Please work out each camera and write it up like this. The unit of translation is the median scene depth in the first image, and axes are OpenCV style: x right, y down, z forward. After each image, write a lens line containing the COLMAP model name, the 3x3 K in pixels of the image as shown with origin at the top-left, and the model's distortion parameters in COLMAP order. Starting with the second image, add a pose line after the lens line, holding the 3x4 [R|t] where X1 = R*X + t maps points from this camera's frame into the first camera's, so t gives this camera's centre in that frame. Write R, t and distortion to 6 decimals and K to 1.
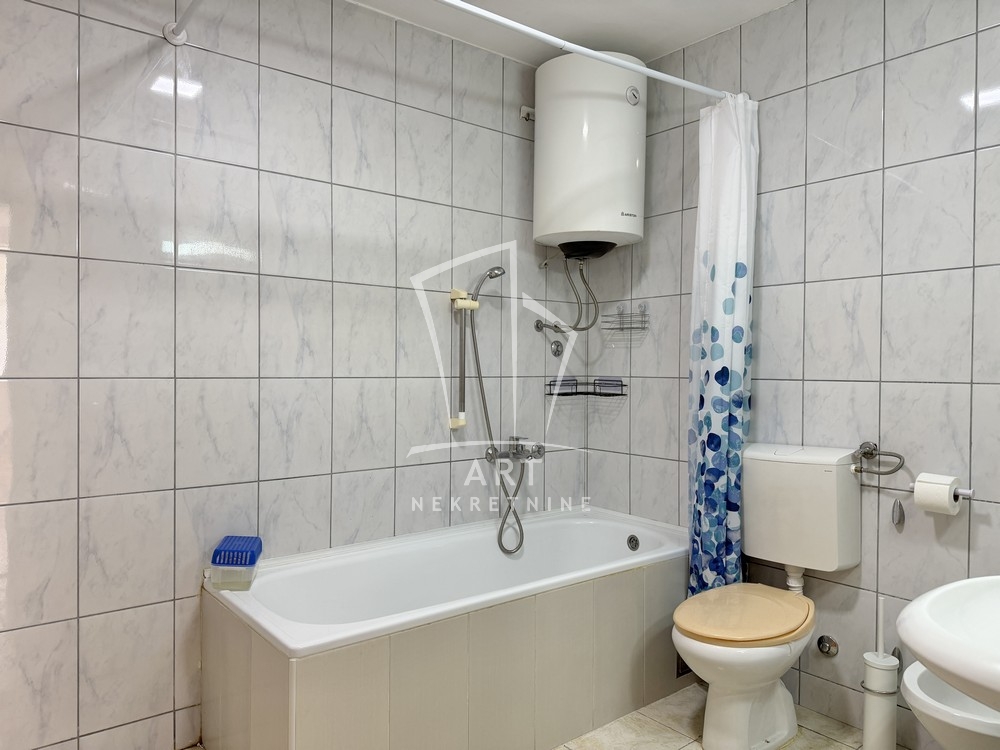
lens RADIAL K [[701.9, 0, 498.7], [0, 701.9, 379.6], [0, 0, 1]] dist [0.039741, -0.050391]
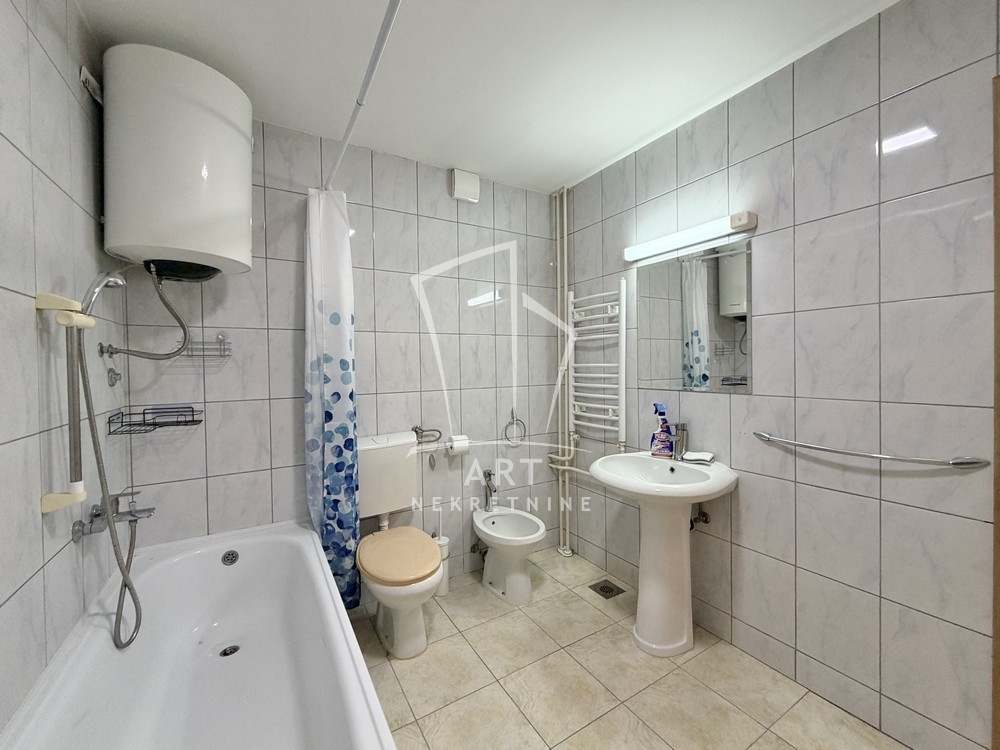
lens RADIAL K [[401.0, 0, 501.3], [0, 401.0, 371.3], [0, 0, 1]] dist [-0.002099, 0.000860]
pose [[0.128965, -0.023774, 0.991364, -0.424180], [0.033046, 0.999260, 0.019664, -0.058482], [-0.991098, 0.030225, 0.129655, 0.618189]]
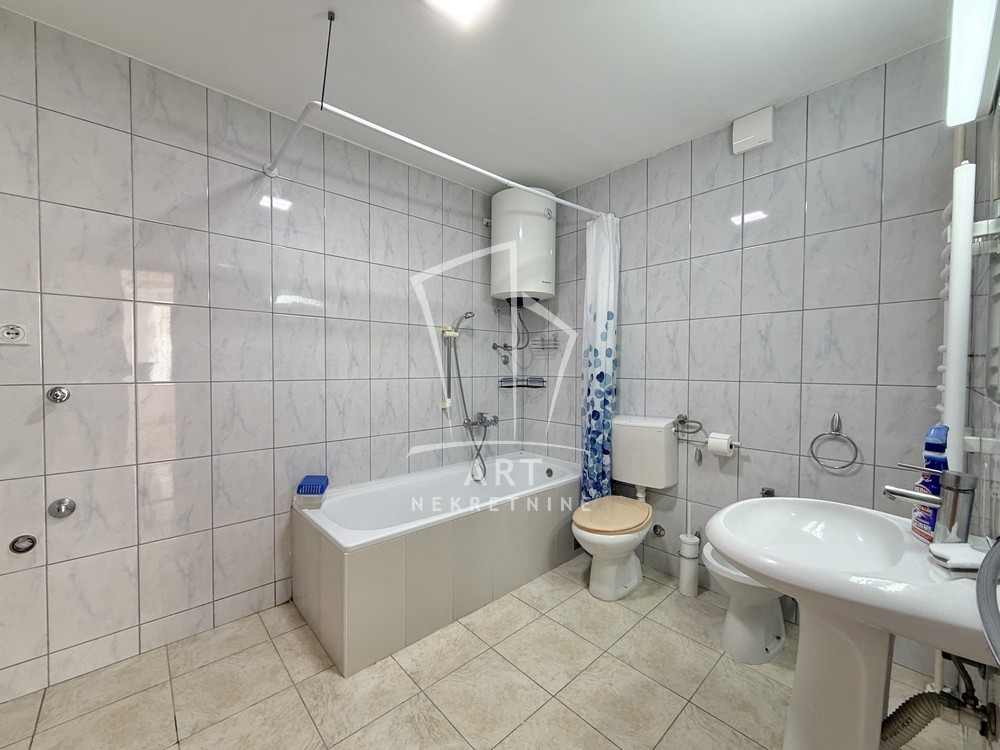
lens RADIAL K [[401.0, 0, 496.6], [0, 401.0, 376.9], [0, 0, 1]] dist [-0.002099, 0.000860]
pose [[0.998073, -0.004777, 0.061861, 0.002402], [0.004187, 0.999944, 0.009674, -0.016110], [-0.061904, -0.009397, 0.998038, 0.034904]]
